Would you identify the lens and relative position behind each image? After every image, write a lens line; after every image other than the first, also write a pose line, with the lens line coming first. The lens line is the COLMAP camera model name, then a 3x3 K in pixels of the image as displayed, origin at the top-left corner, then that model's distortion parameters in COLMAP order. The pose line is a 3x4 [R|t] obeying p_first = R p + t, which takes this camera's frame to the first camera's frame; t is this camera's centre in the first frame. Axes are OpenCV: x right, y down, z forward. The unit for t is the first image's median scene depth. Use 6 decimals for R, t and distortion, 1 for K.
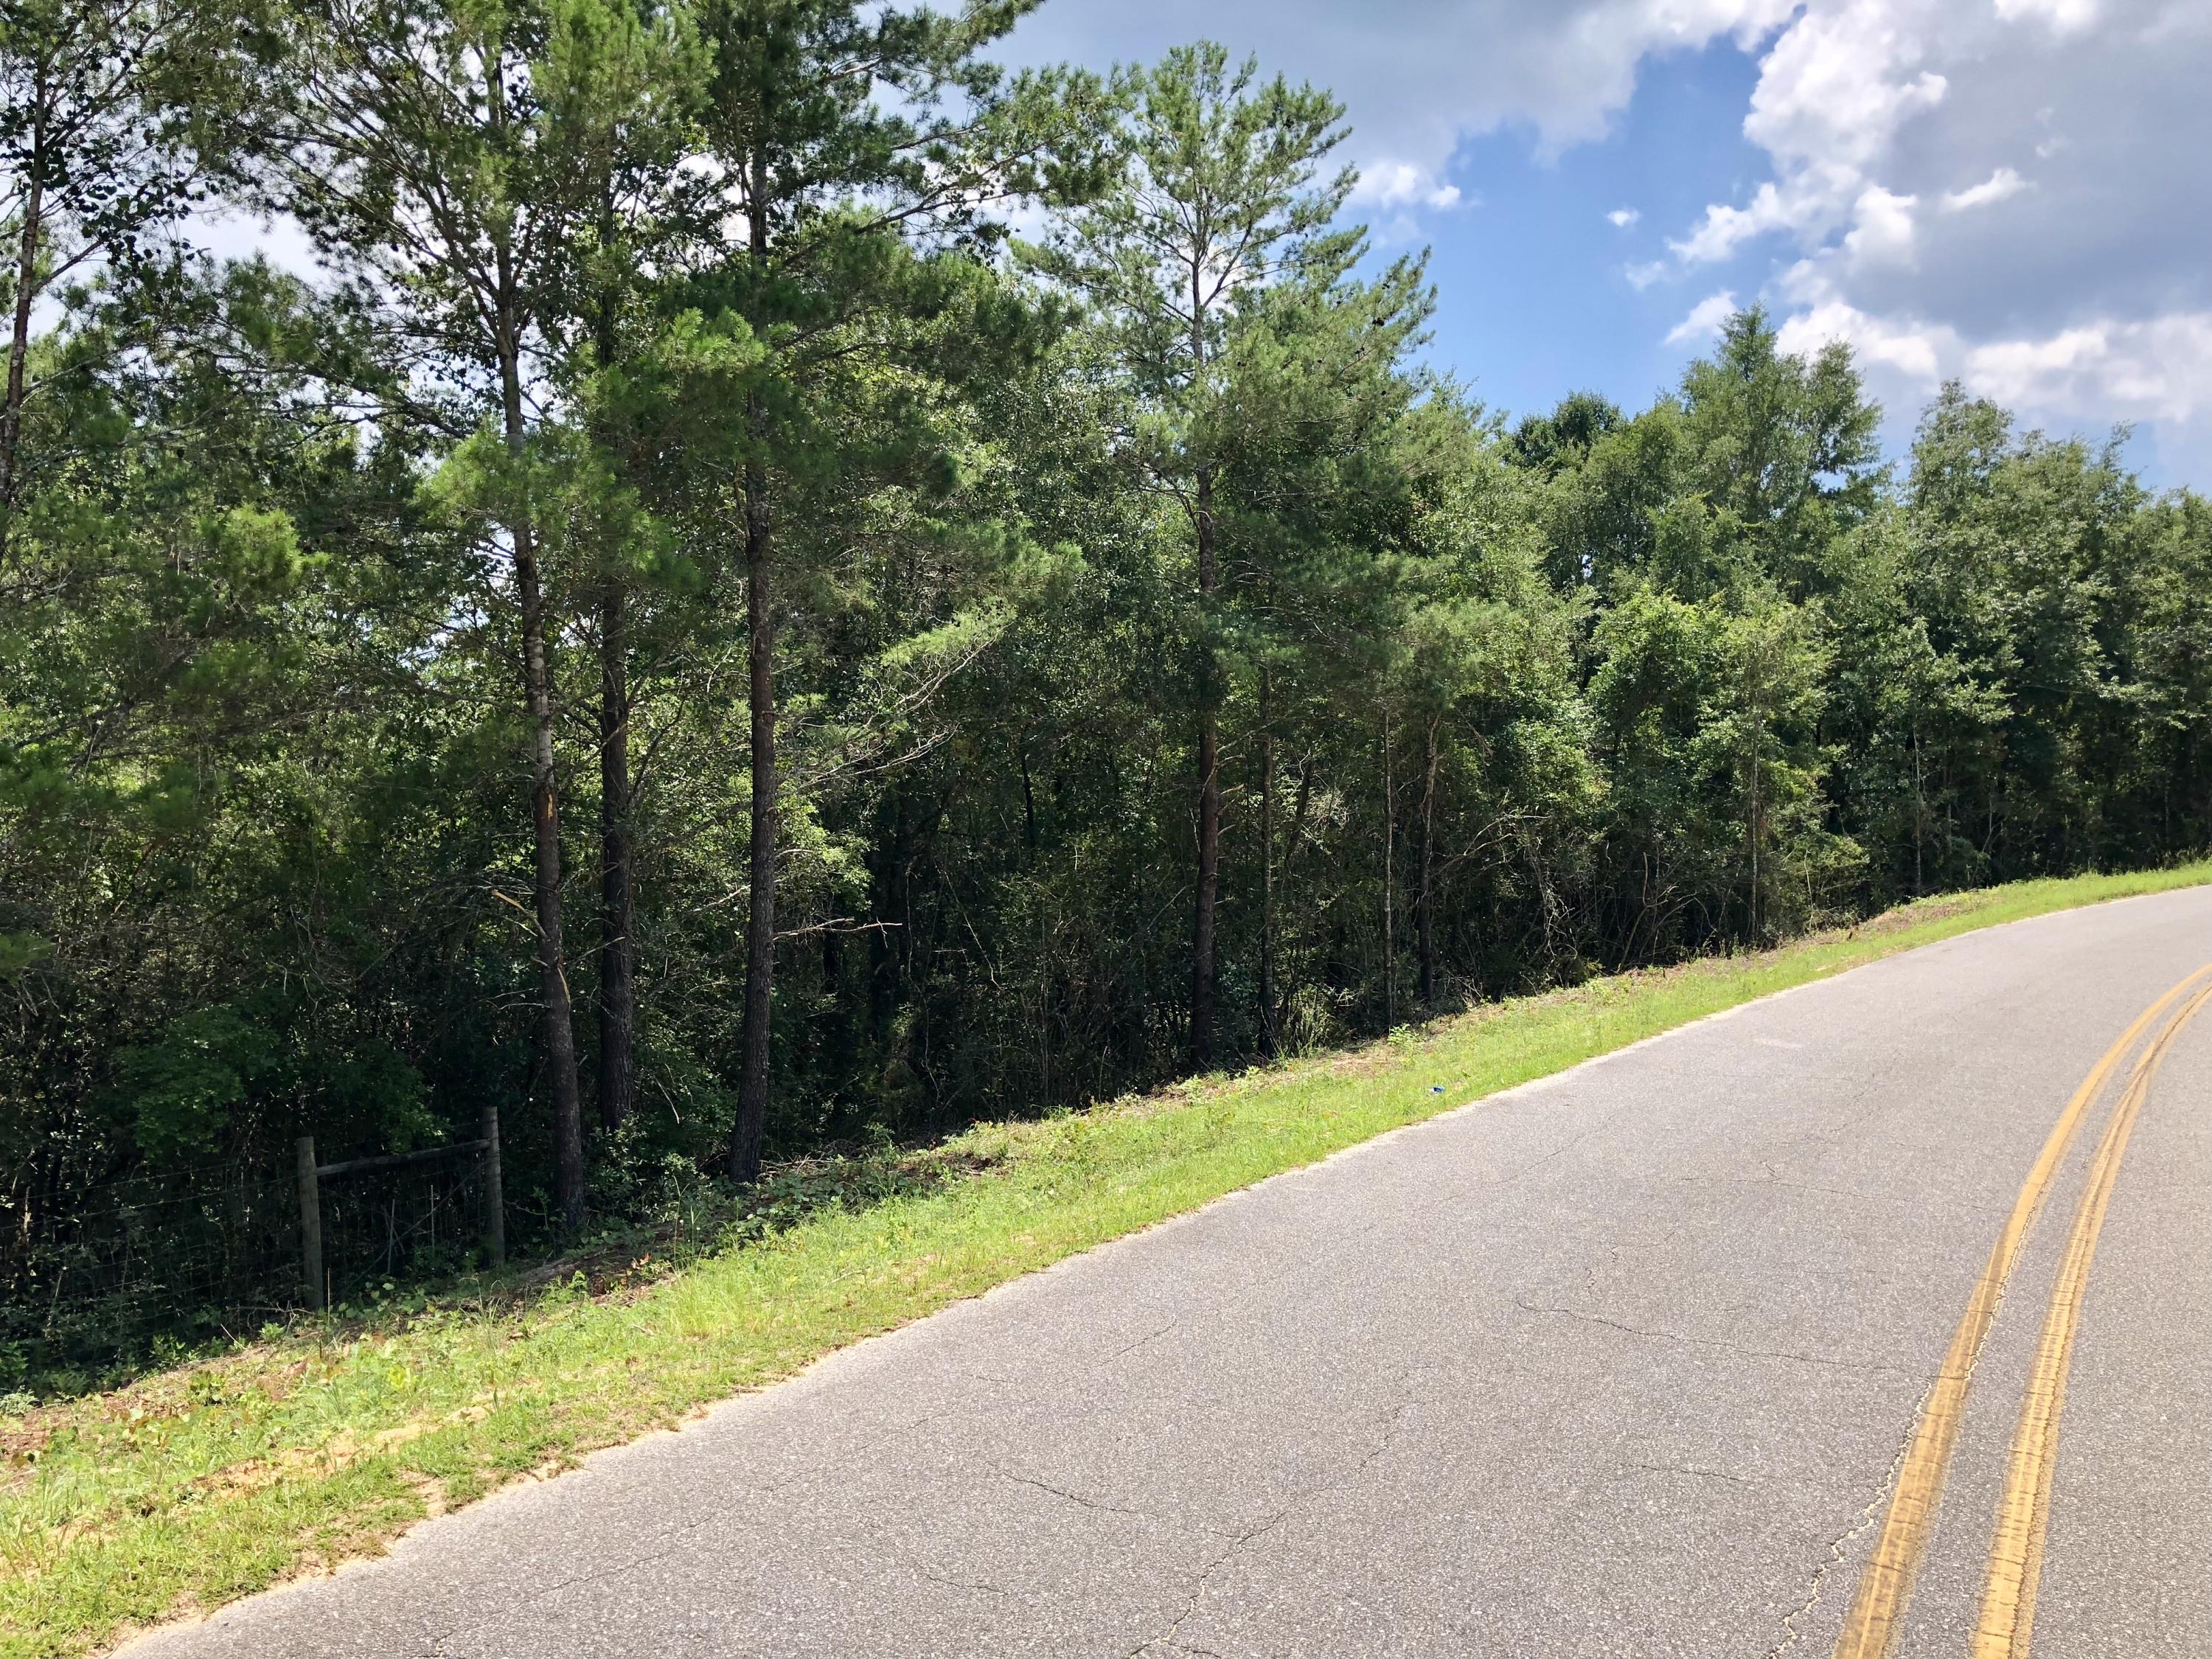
lens RADIAL K [[1793.9, 0, 1115.7], [0, 1793.9, 833.6], [0, 0, 1]] dist [0.011099, -0.020462]
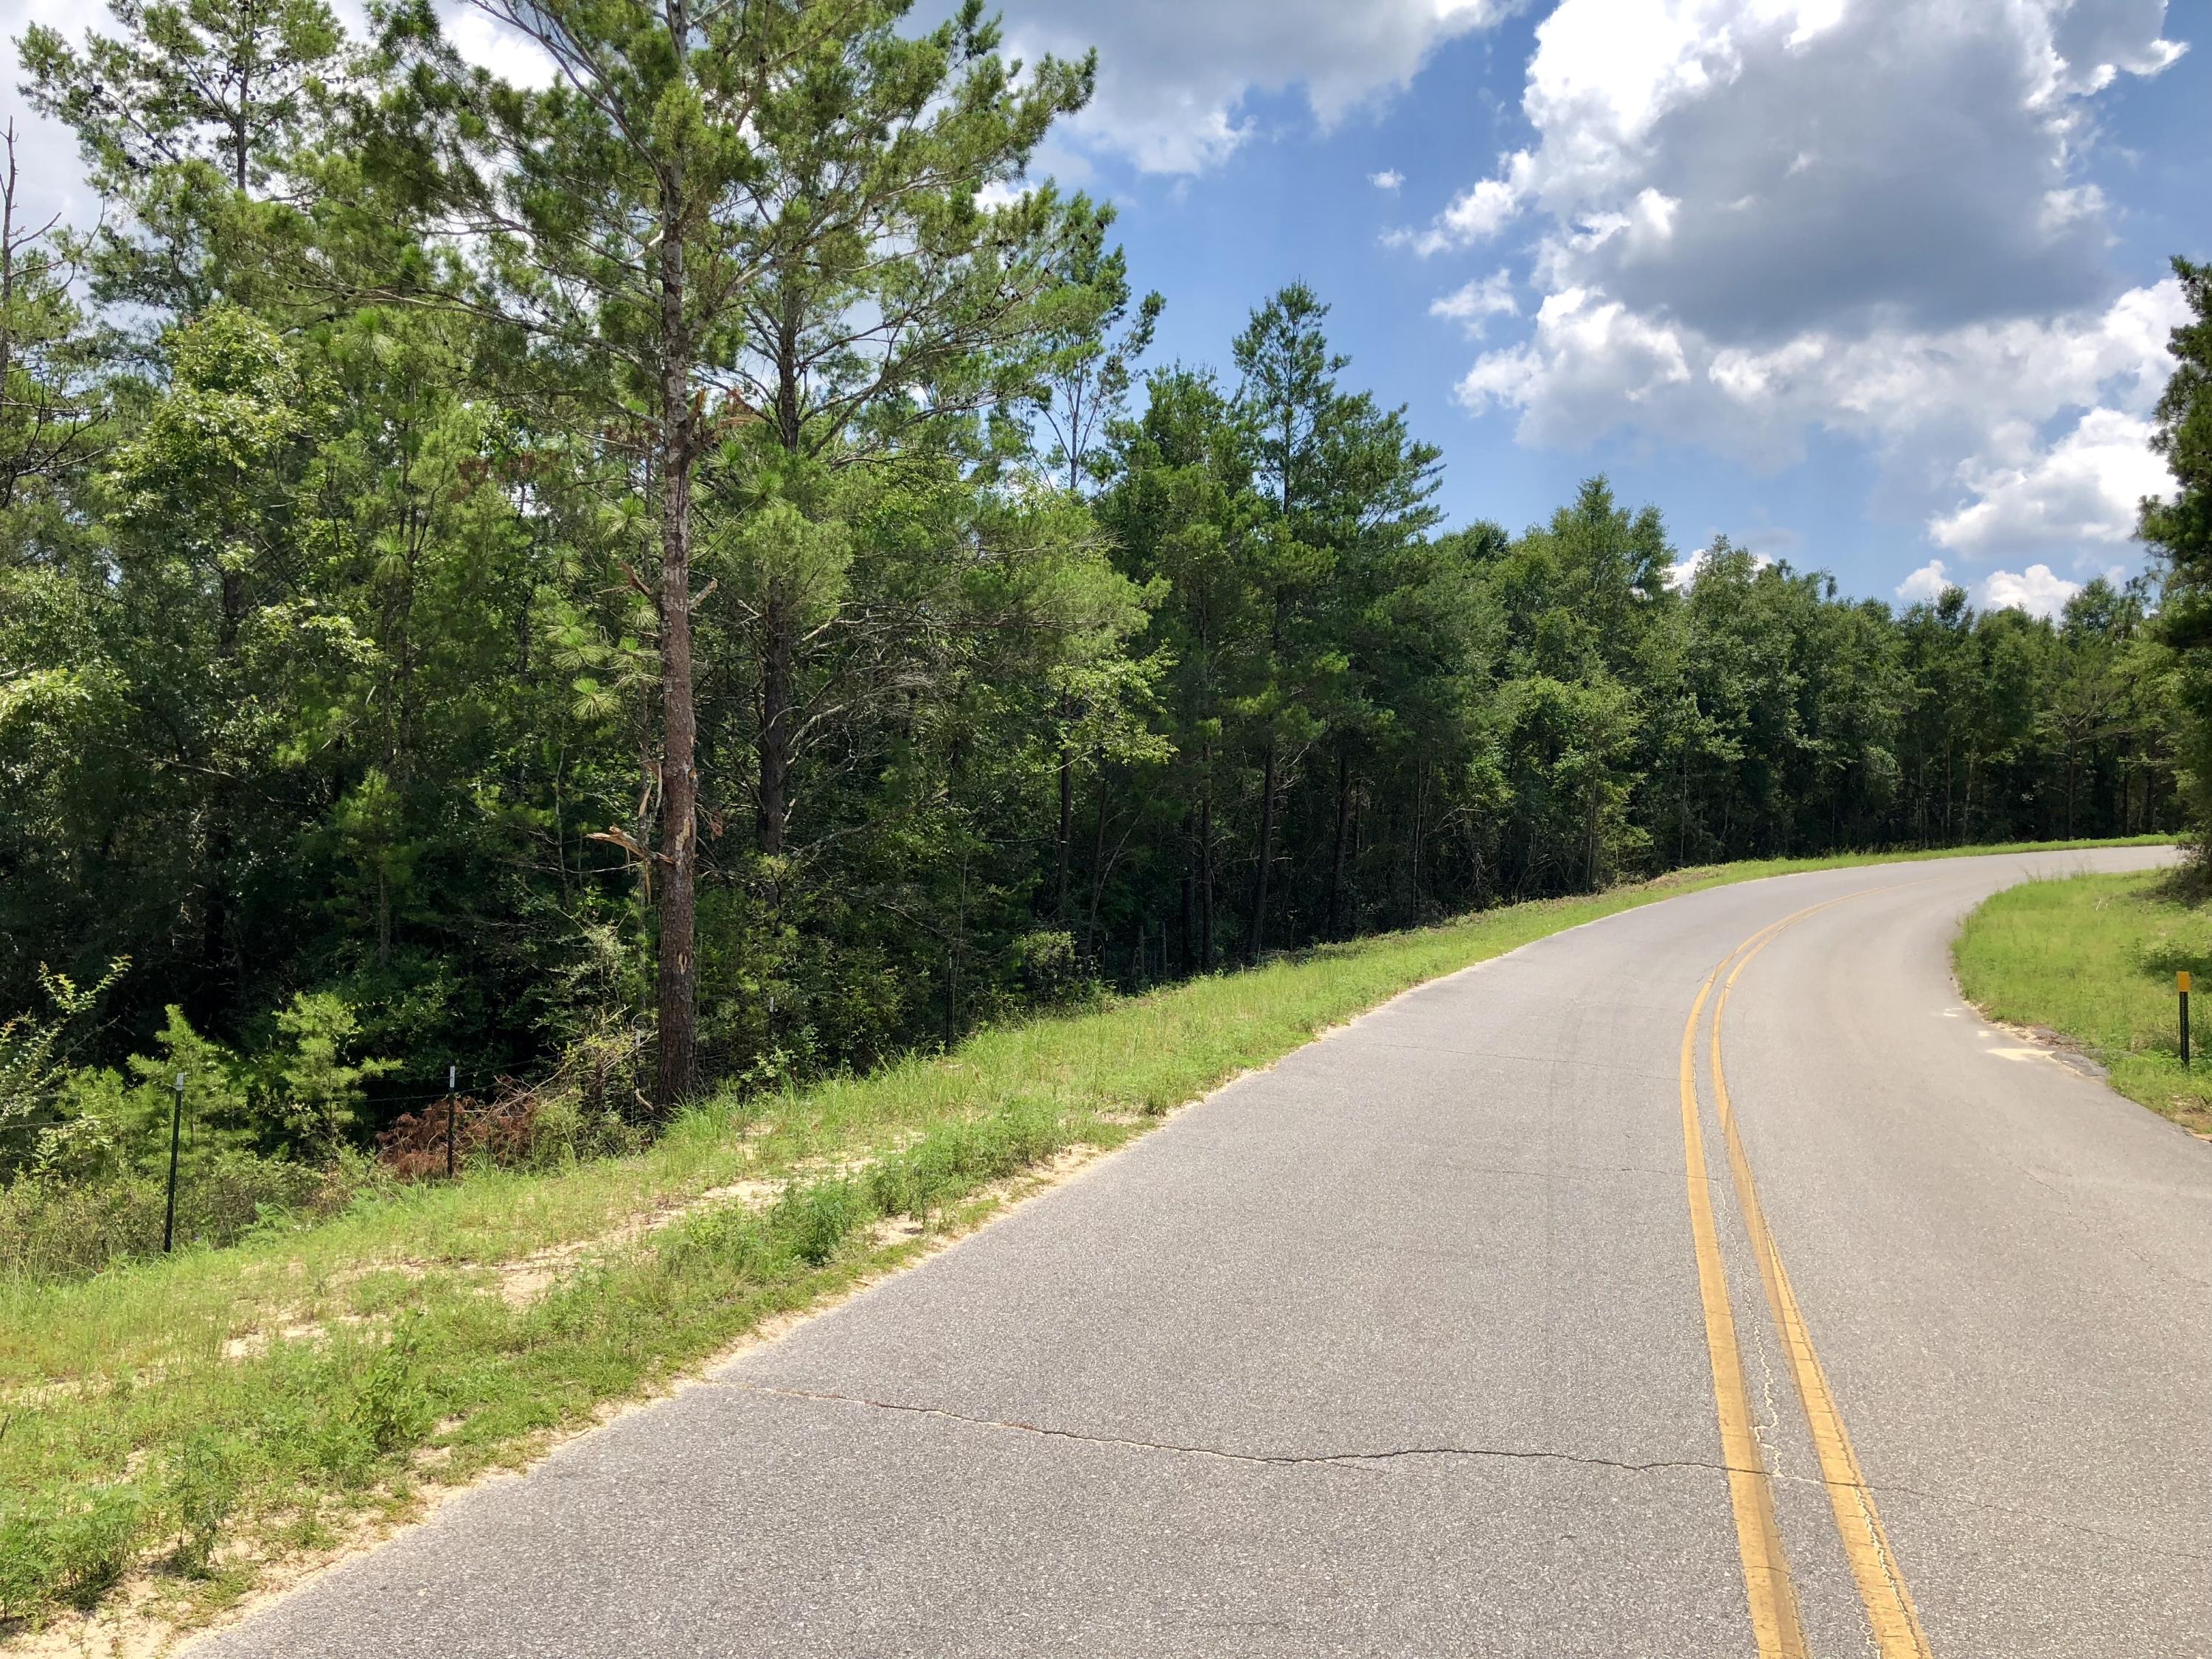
lens RADIAL K [[1793.9, 0, 1103.5], [0, 1793.9, 837.3], [0, 0, 1]] dist [0.011099, -0.020462]
pose [[0.990998, 0.049677, 0.124321, -0.267443], [-0.053854, 0.998084, 0.030467, -0.013068], [-0.122569, -0.036888, 0.991774, -0.531636]]
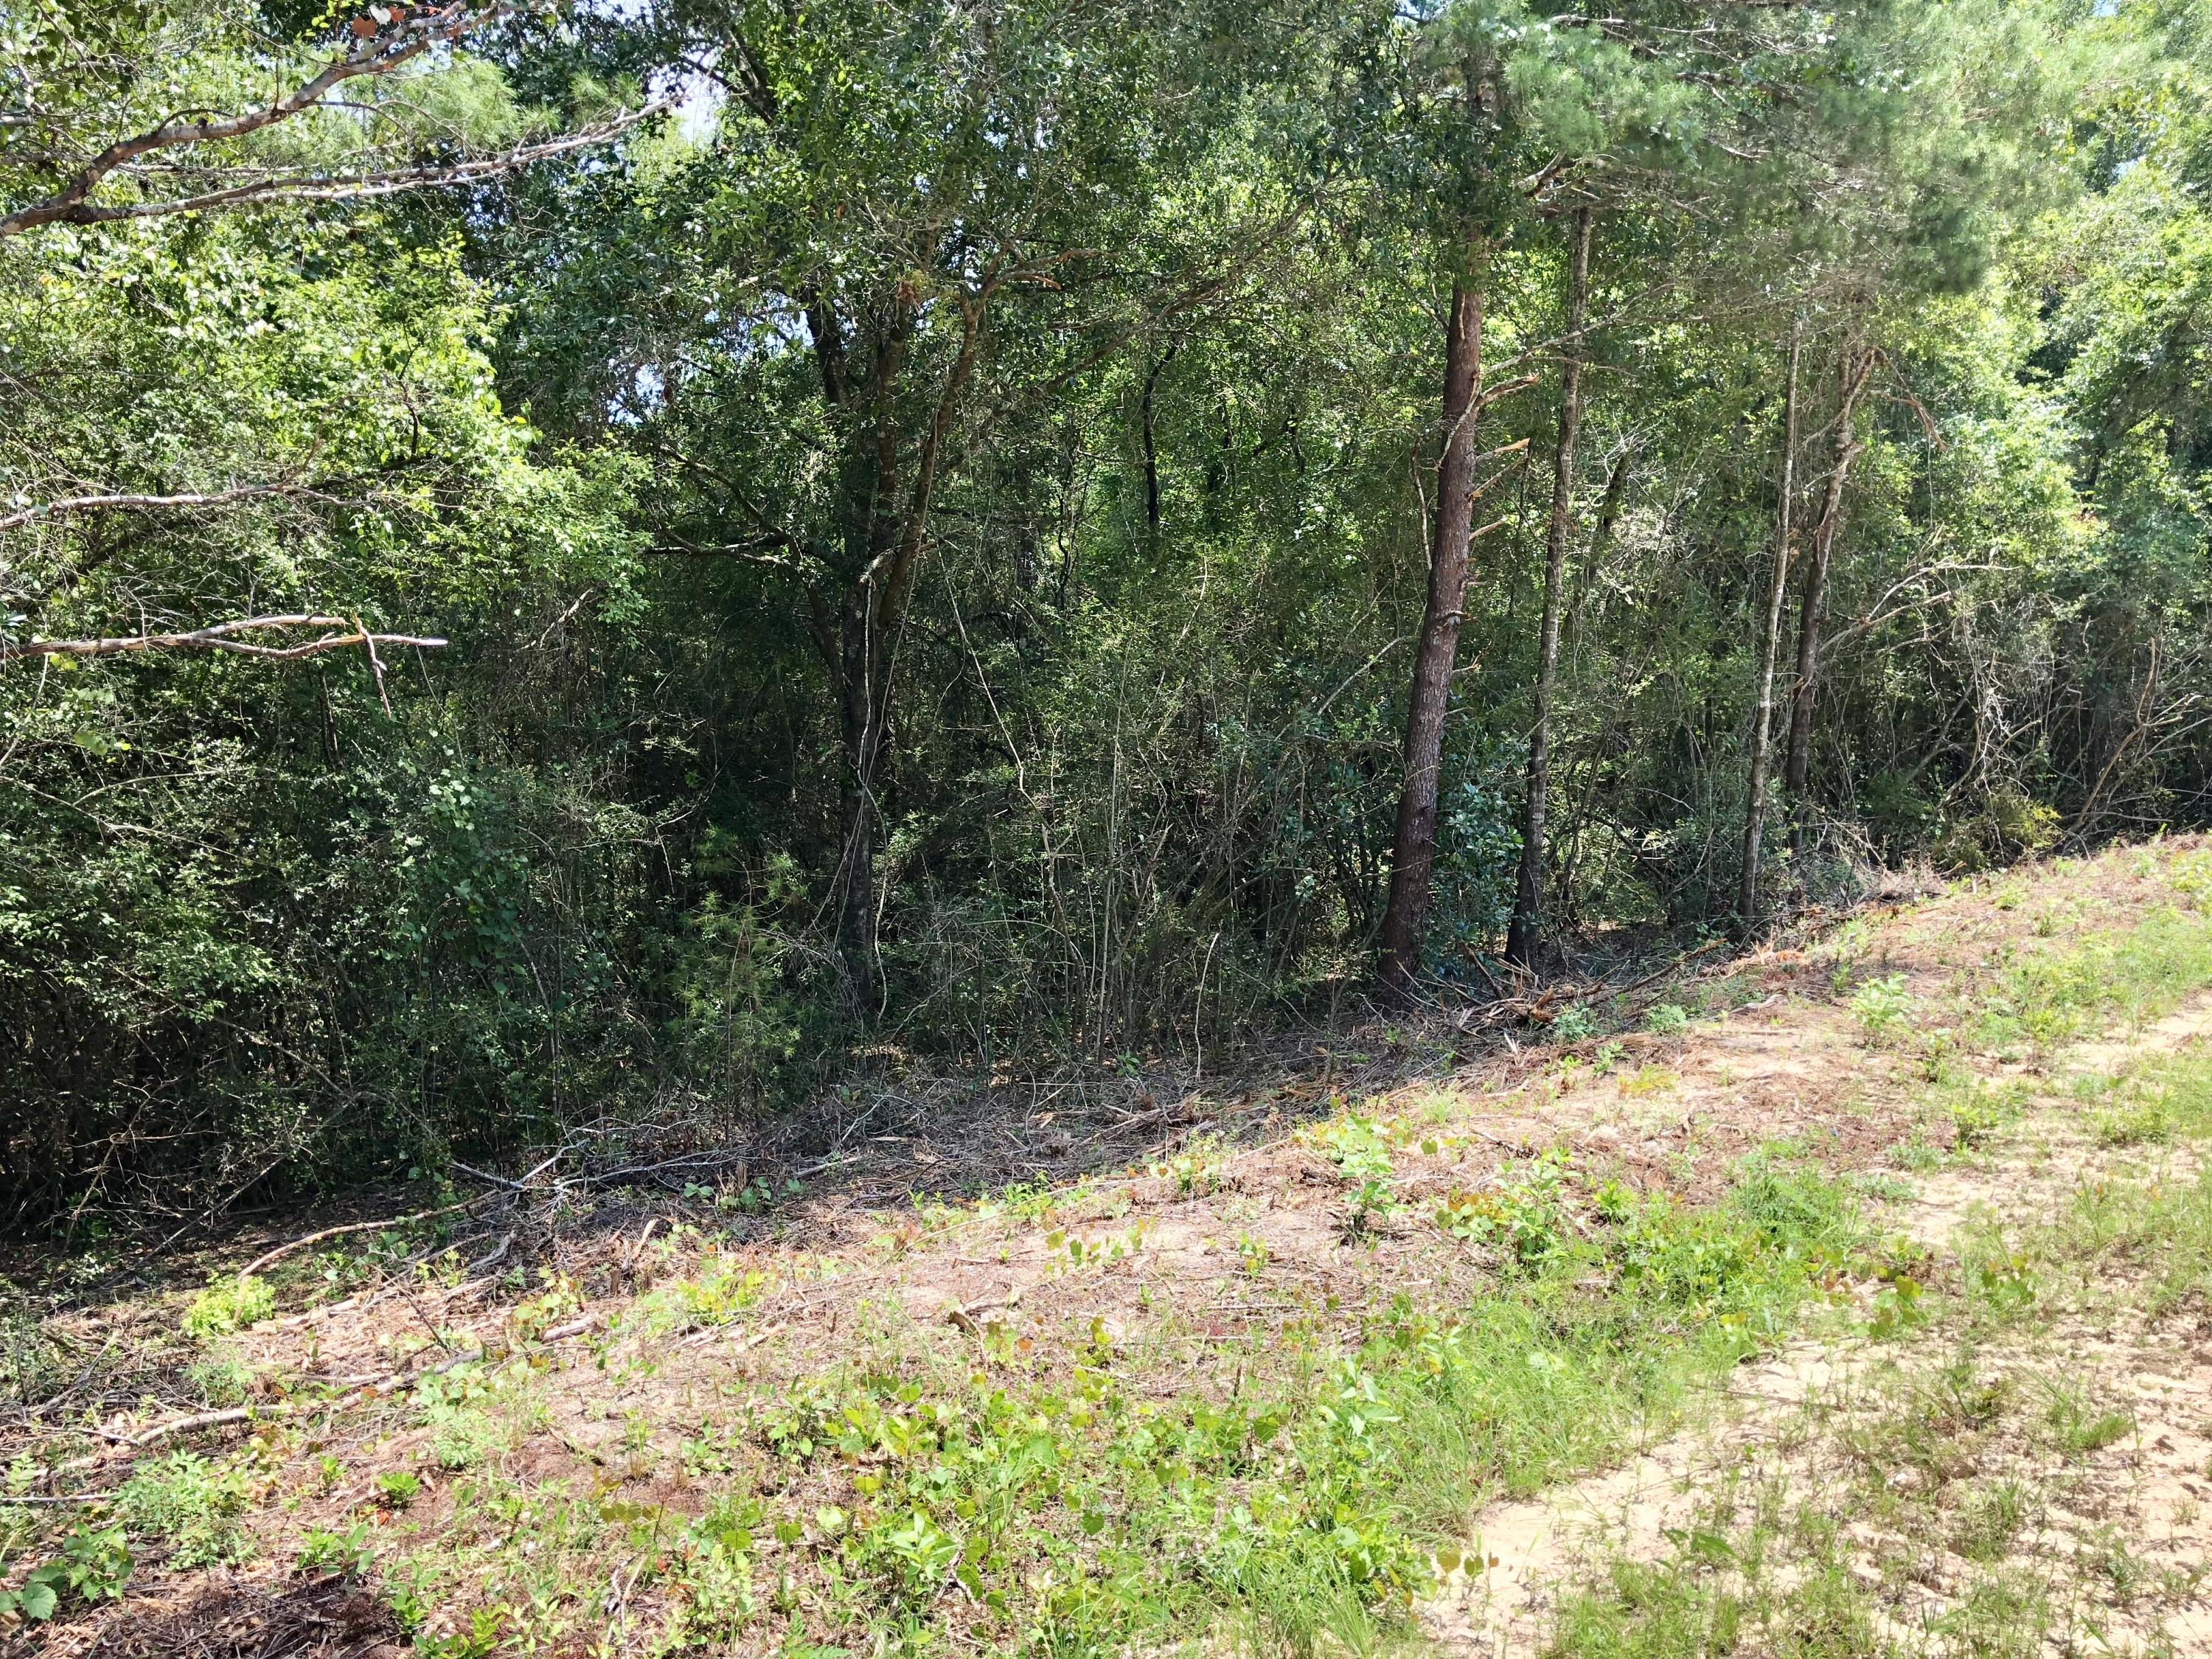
lens RADIAL K [[1793.9, 0, 1112.2], [0, 1793.9, 839.2], [0, 0, 1]] dist [0.011099, -0.020462]
pose [[0.990684, 0.070340, -0.116606, 0.013256], [-0.054929, 0.989930, 0.130470, 0.015238], [0.124609, -0.122849, 0.984571, 0.285132]]
